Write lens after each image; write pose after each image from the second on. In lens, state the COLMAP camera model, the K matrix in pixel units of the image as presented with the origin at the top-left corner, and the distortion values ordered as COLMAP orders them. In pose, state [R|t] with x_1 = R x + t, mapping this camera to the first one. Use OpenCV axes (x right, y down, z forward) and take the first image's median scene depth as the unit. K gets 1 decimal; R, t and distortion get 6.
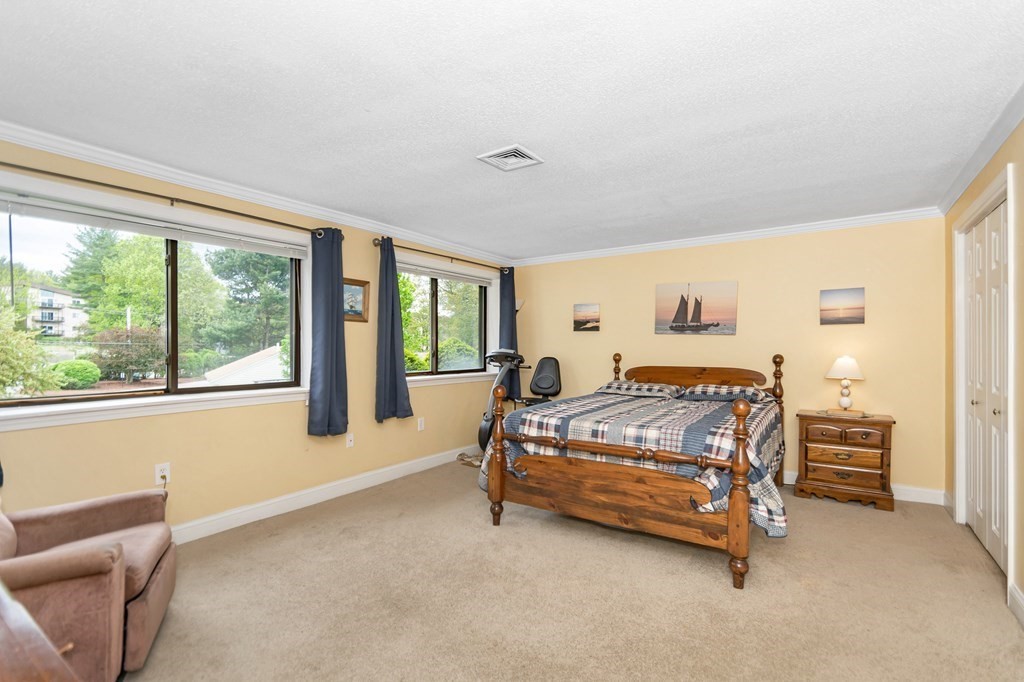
lens RADIAL K [[465.4, 0, 512.0], [0, 465.4, 341.0], [0, 0, 1]] dist [0.001678, -0.000516]
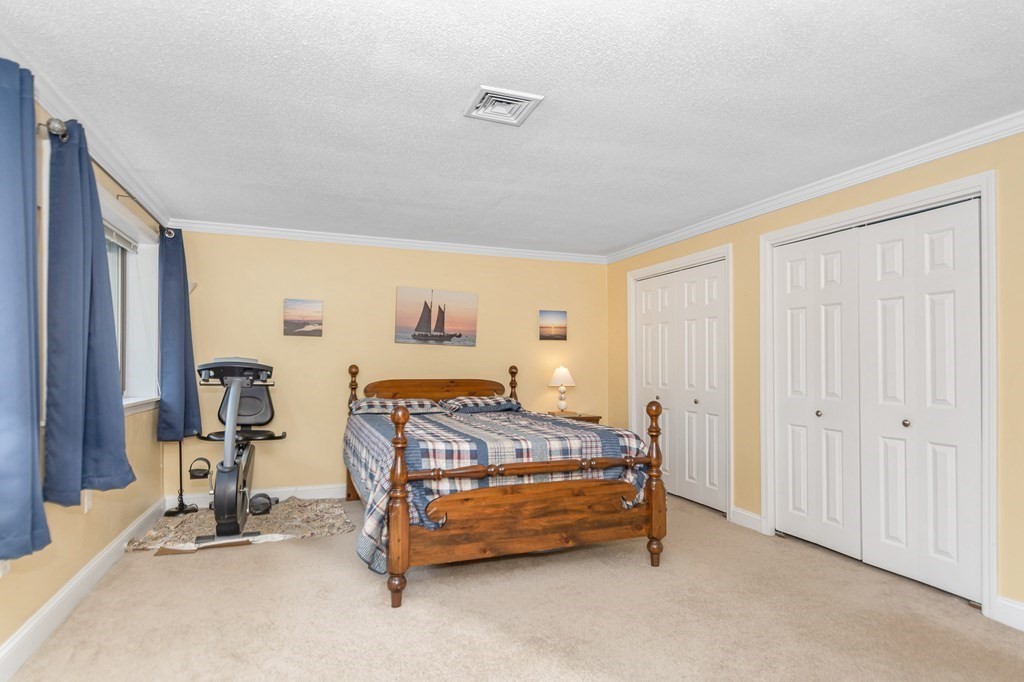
lens RADIAL K [[514.5, 0, 509.3], [0, 514.5, 365.3], [0, 0, 1]] dist [-0.000564, -0.000611]
pose [[0.593222, 0.002964, 0.805033, -0.566390], [-0.016423, 0.999830, 0.008421, 0.025551], [-0.804871, -0.018217, 0.593170, 0.420472]]
